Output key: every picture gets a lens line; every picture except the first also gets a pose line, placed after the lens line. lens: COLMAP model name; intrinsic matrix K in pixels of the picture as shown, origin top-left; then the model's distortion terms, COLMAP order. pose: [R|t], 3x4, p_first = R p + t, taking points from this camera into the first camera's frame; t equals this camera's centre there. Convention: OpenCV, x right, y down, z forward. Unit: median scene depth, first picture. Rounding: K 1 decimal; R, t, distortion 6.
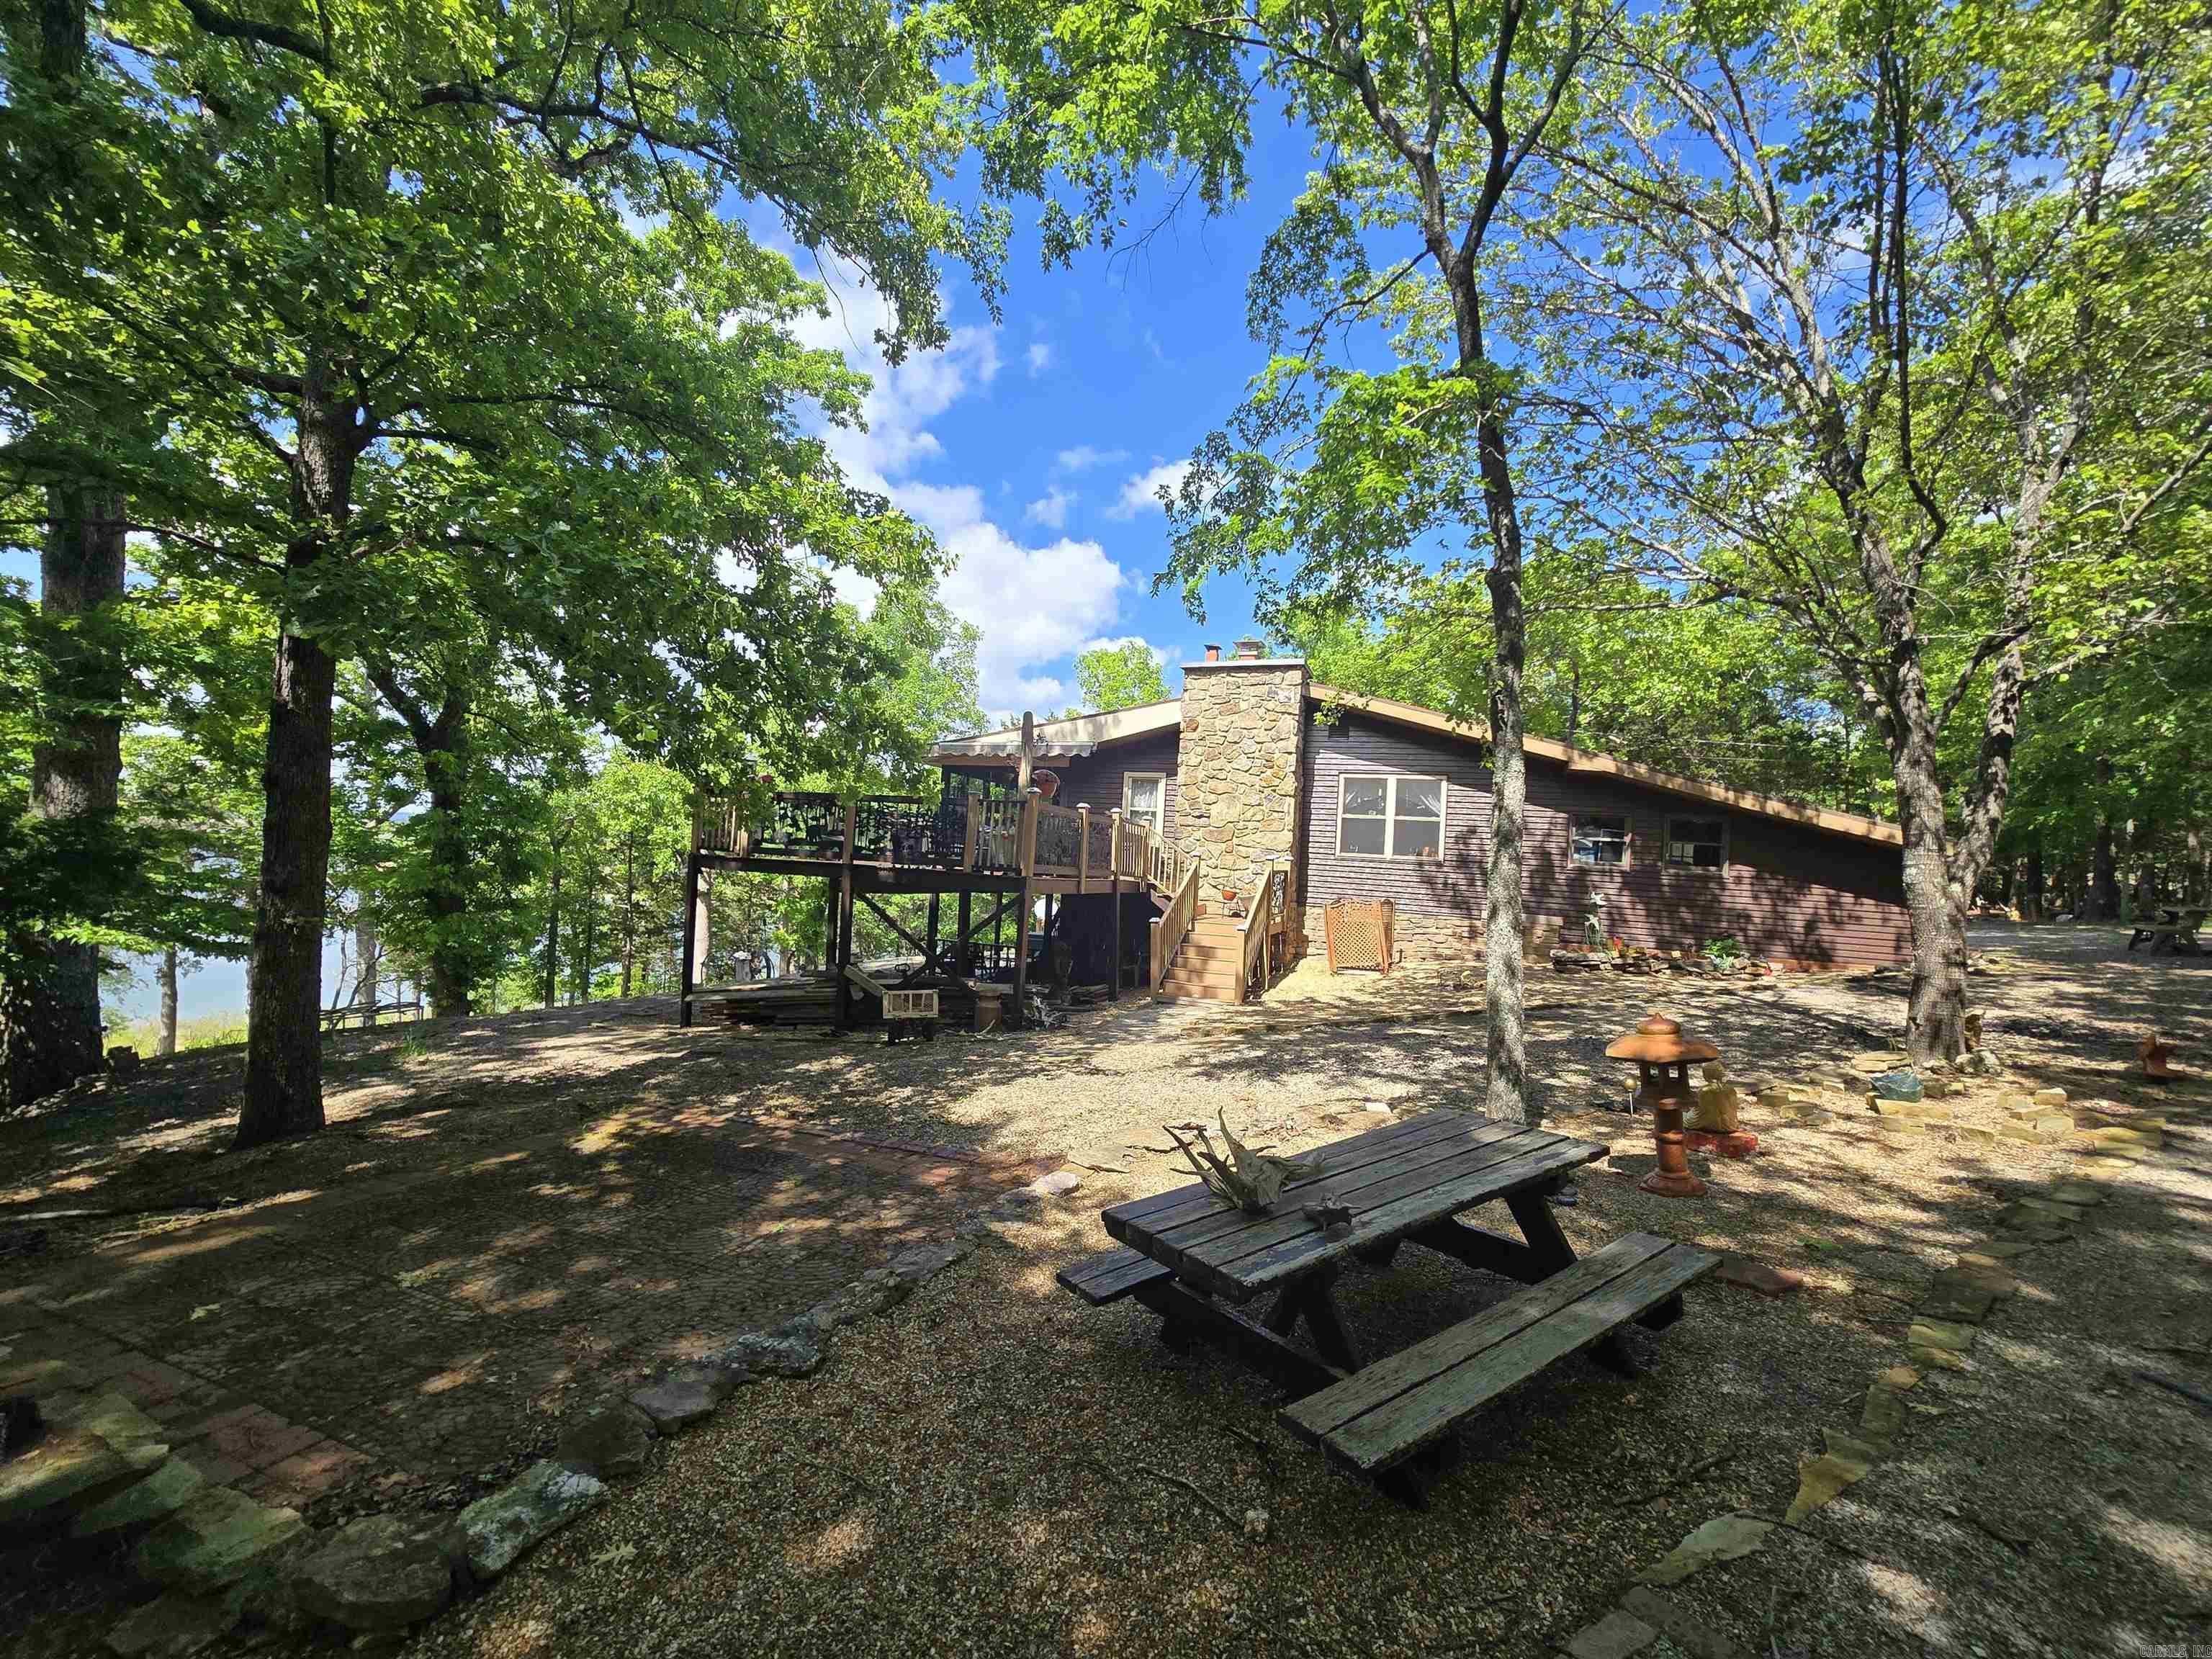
lens RADIAL K [[900.1, 0, 1101.2], [0, 900.1, 844.3], [0, 0, 1]] dist [-0.011625, 0.003360]
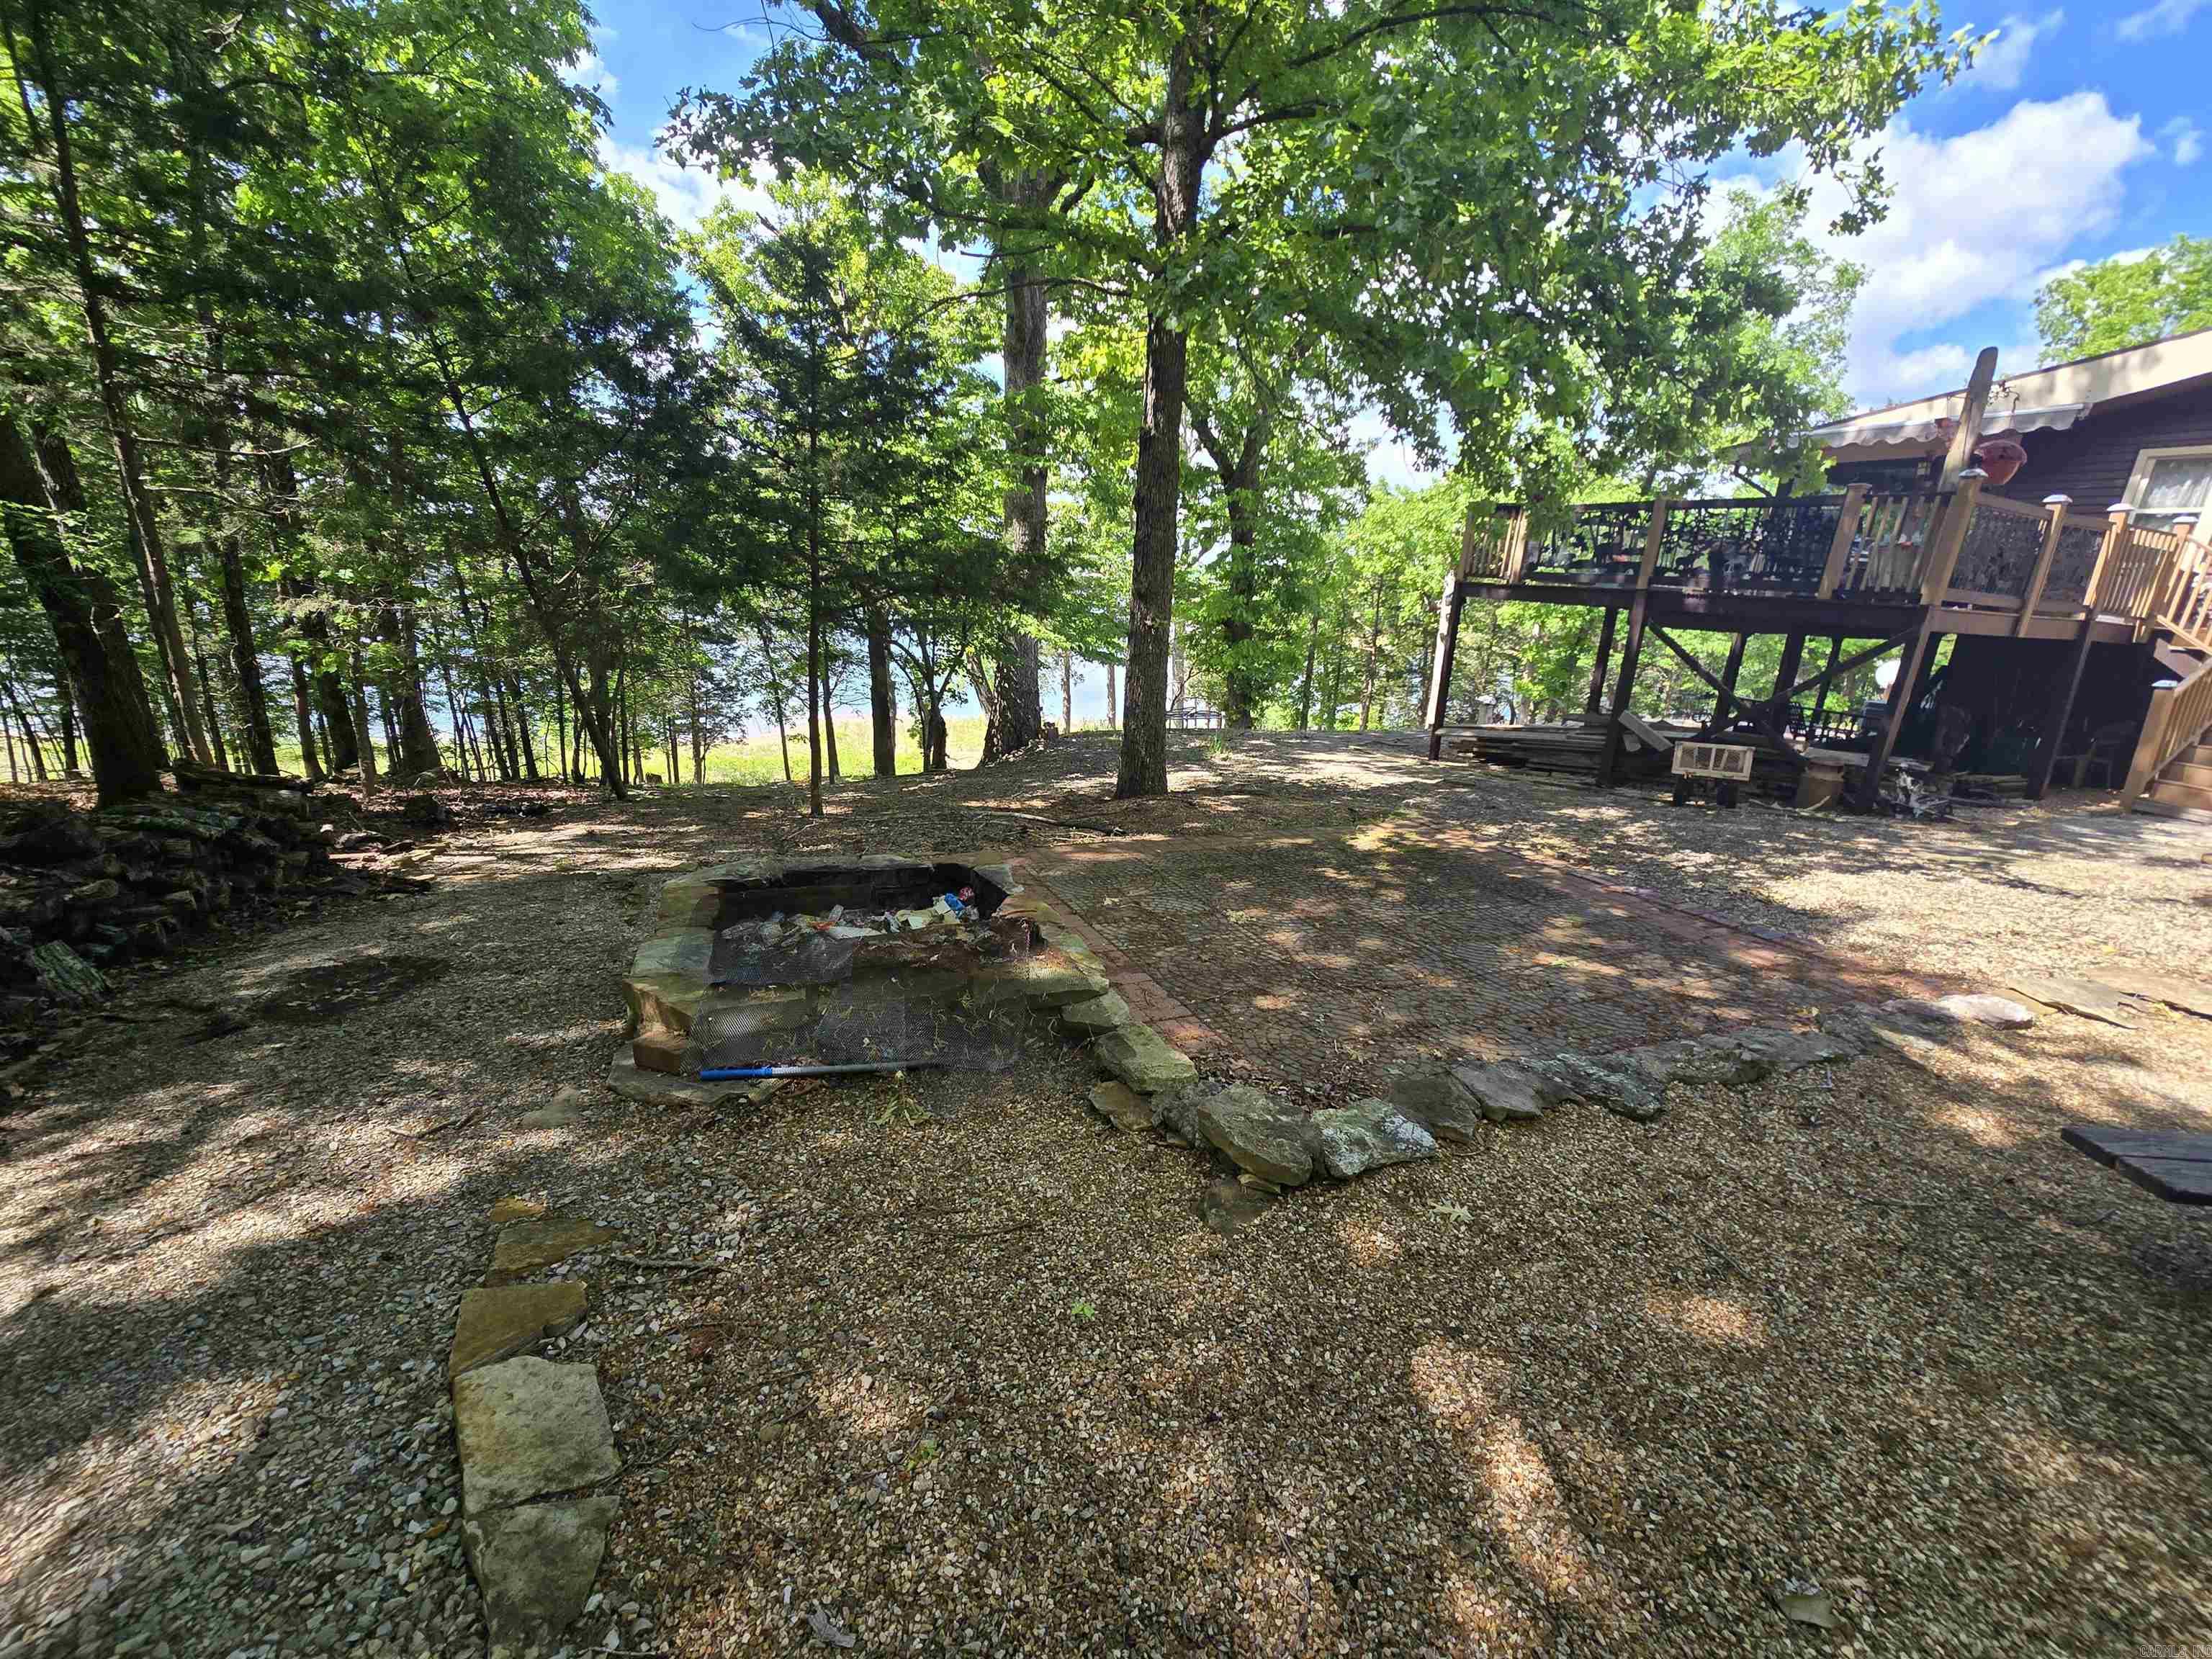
lens RADIAL K [[900.1, 0, 1101.2], [0, 900.1, 844.3], [0, 0, 1]] dist [-0.011625, 0.003360]
pose [[0.720562, 0.185895, -0.668007, -0.065634], [-0.000205, 0.963449, 0.267890, 0.040074], [0.693391, -0.192894, 0.694263, 0.035389]]
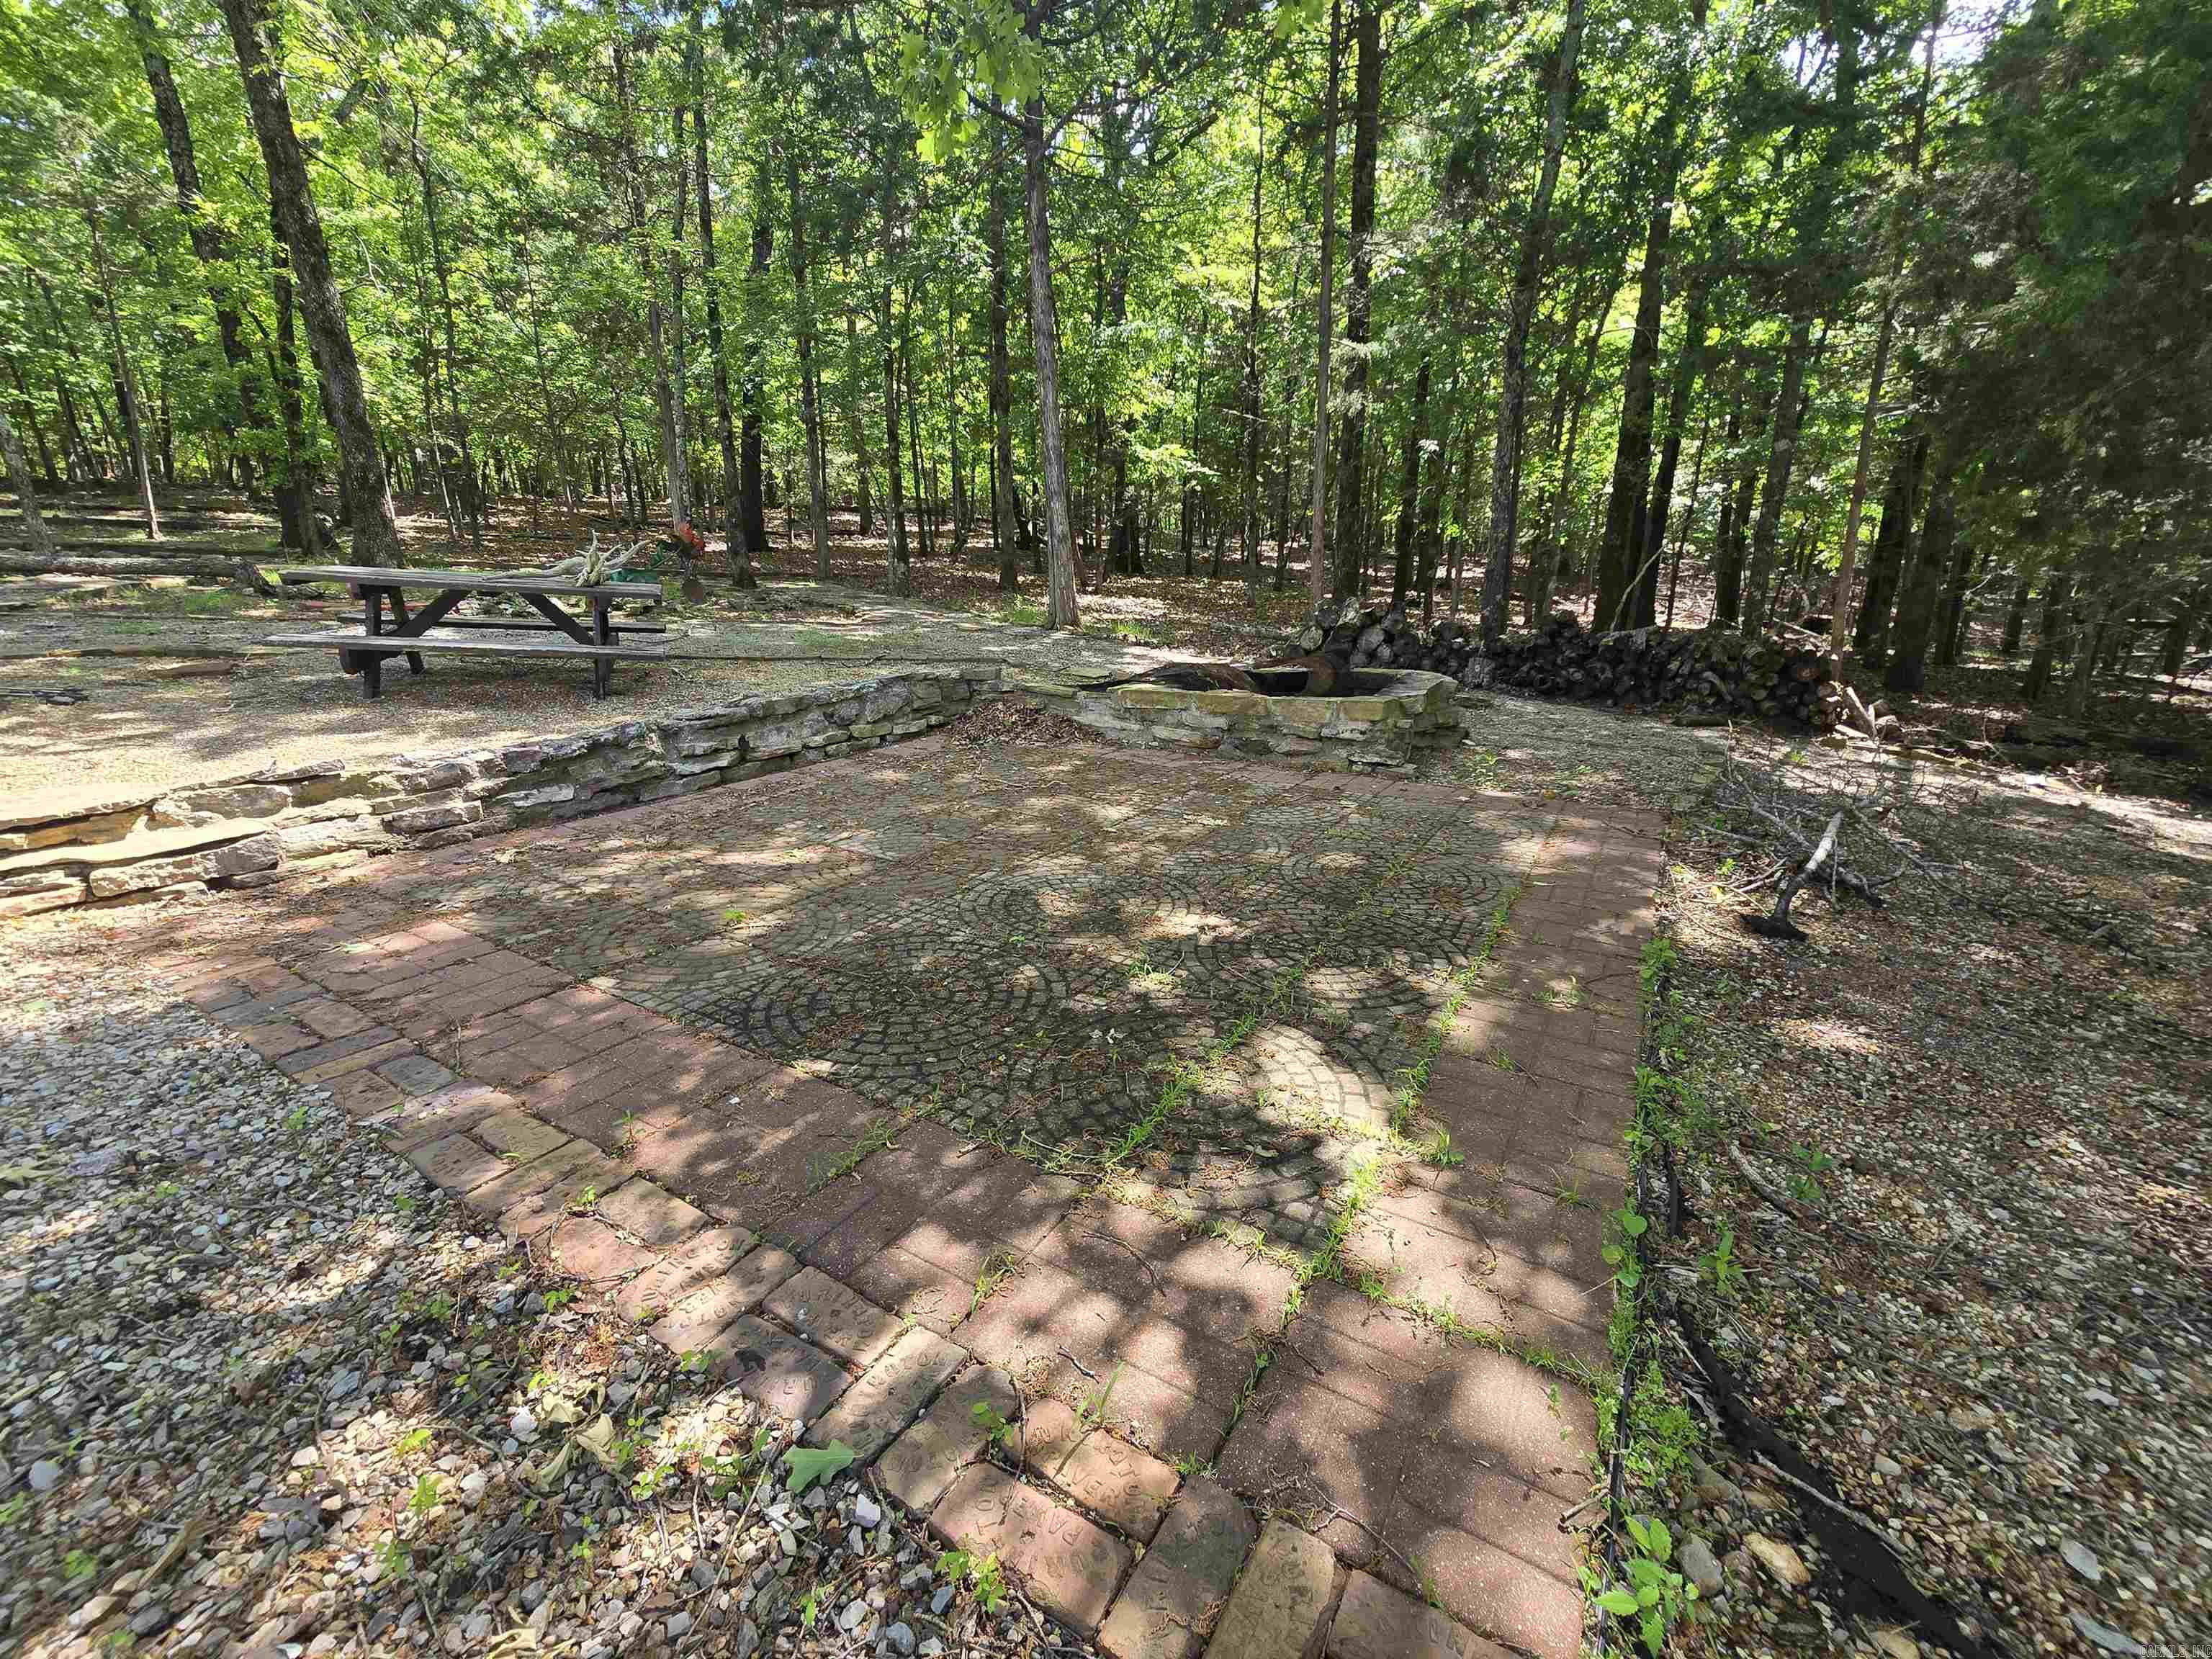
lens RADIAL K [[900.1, 0, 1101.2], [0, 900.1, 844.3], [0, 0, 1]] dist [-0.011625, 0.003360]
pose [[-0.989895, -0.058747, 0.129058, -0.427230], [-0.023247, 0.965062, 0.260988, 0.146852], [-0.139881, 0.255351, -0.956676, 1.022310]]
